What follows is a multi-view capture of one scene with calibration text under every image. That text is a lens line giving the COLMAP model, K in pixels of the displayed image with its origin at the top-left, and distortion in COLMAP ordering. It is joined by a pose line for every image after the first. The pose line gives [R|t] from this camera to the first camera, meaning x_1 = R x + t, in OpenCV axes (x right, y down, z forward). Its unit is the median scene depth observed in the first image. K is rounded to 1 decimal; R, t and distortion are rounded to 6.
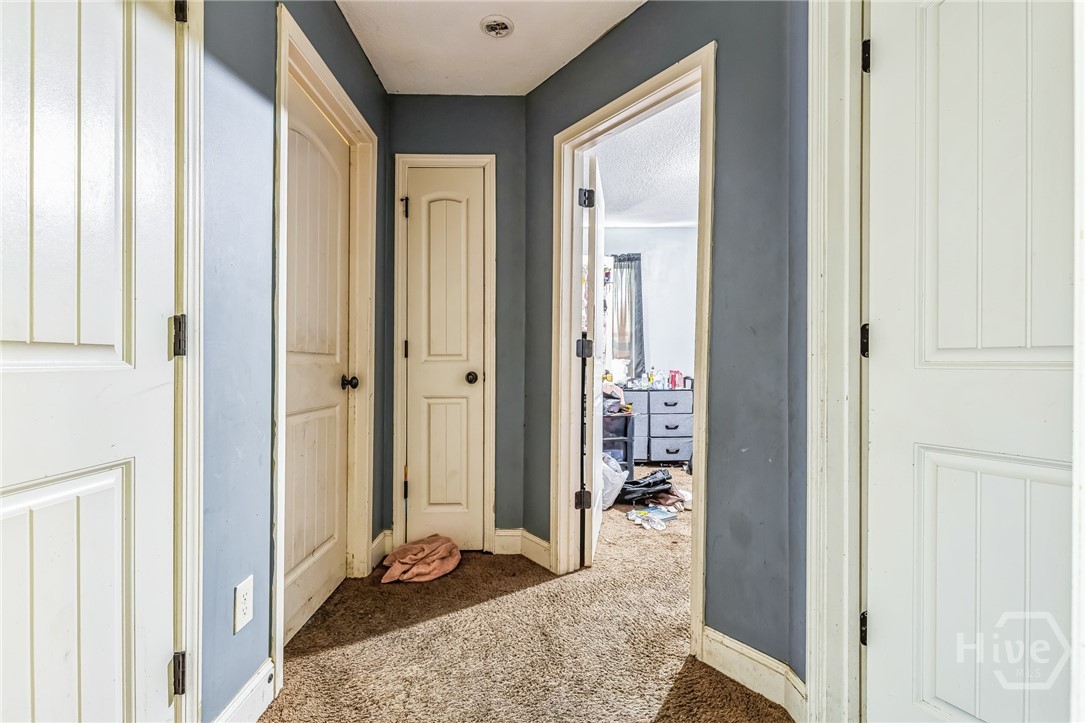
lens RADIAL K [[498.3, 0, 544.0], [0, 498.3, 360.3], [0, 0, 1]] dist [0.012330, 0.000466]
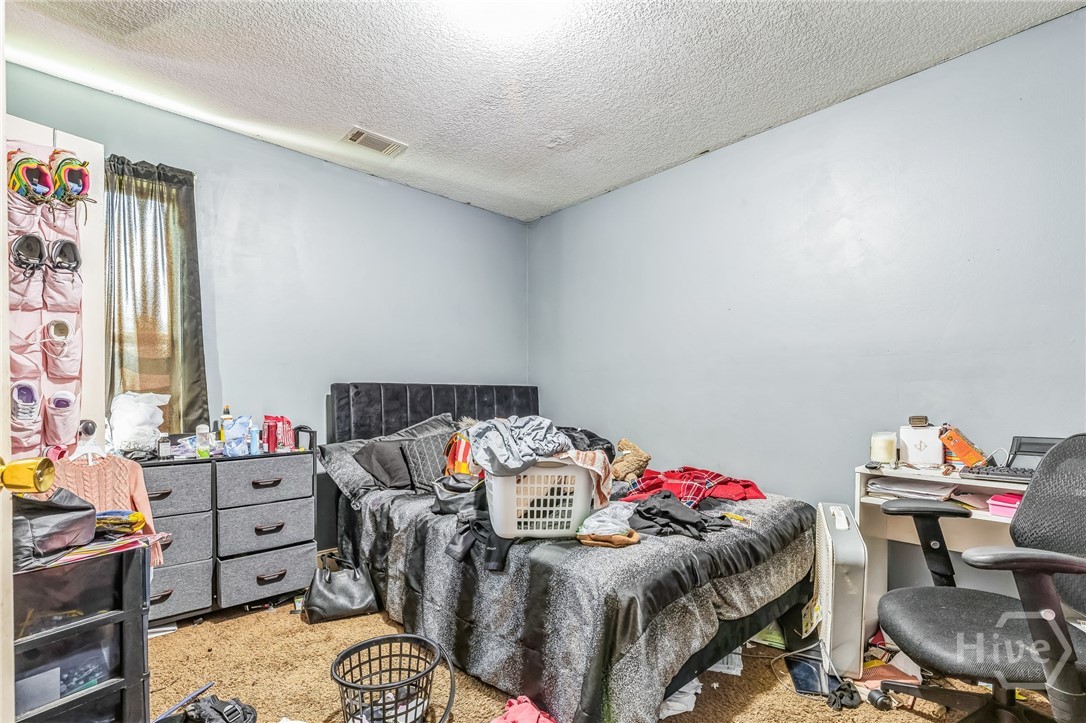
lens RADIAL K [[498.3, 0, 543.7], [0, 498.3, 398.5], [0, 0, 1]] dist [0.012330, 0.000466]
pose [[0.746719, -0.012717, 0.665018, 0.128658], [0.007856, 0.999916, 0.010300, 0.000034], [-0.665093, -0.002467, 0.746756, 0.439839]]
